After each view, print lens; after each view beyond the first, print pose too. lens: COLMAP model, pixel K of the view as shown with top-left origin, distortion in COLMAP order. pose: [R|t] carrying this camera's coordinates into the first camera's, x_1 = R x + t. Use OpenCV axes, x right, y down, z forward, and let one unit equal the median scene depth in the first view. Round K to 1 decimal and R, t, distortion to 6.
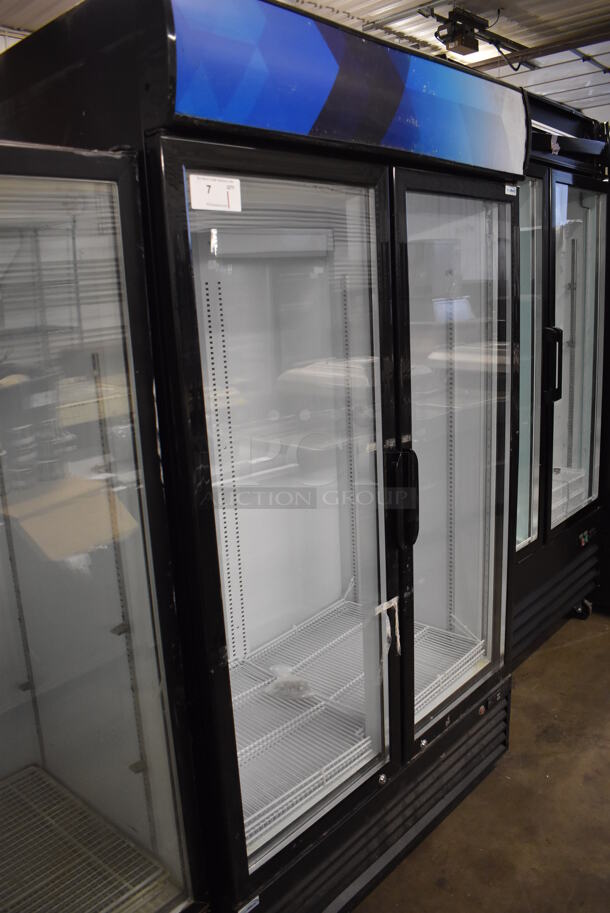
lens RADIAL K [[715.7, 0, 306.3], [0, 715.7, 455.6], [0, 0, 1]] dist [-0.038332, 0.001360]
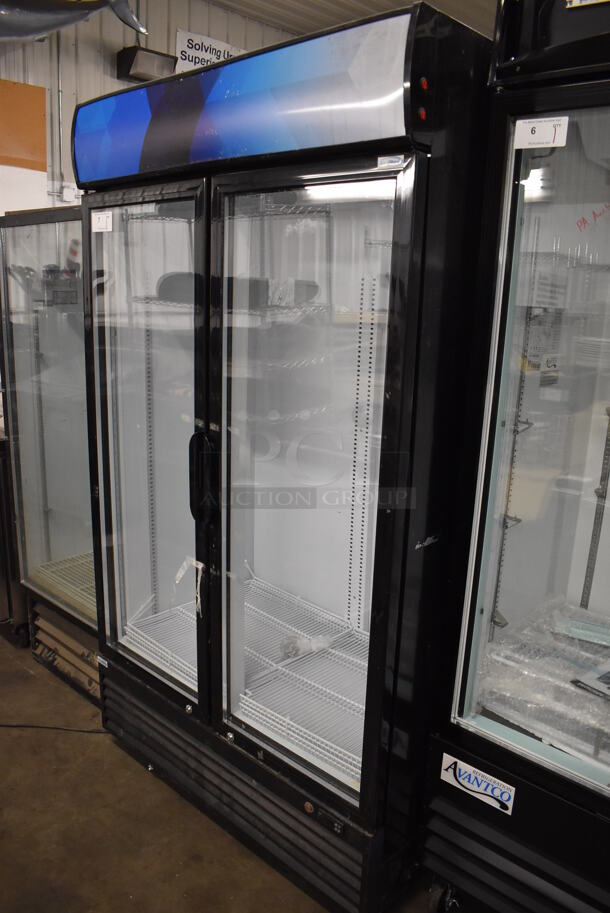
lens RADIAL K [[715.7, 0, 305.4], [0, 715.7, 456.9], [0, 0, 1]] dist [-0.038332, 0.001360]
pose [[0.000164, 0.277758, -0.960651, 1.164541], [-0.264268, 0.926511, 0.267842, -0.300671], [0.964449, 0.253825, 0.073554, 1.045459]]
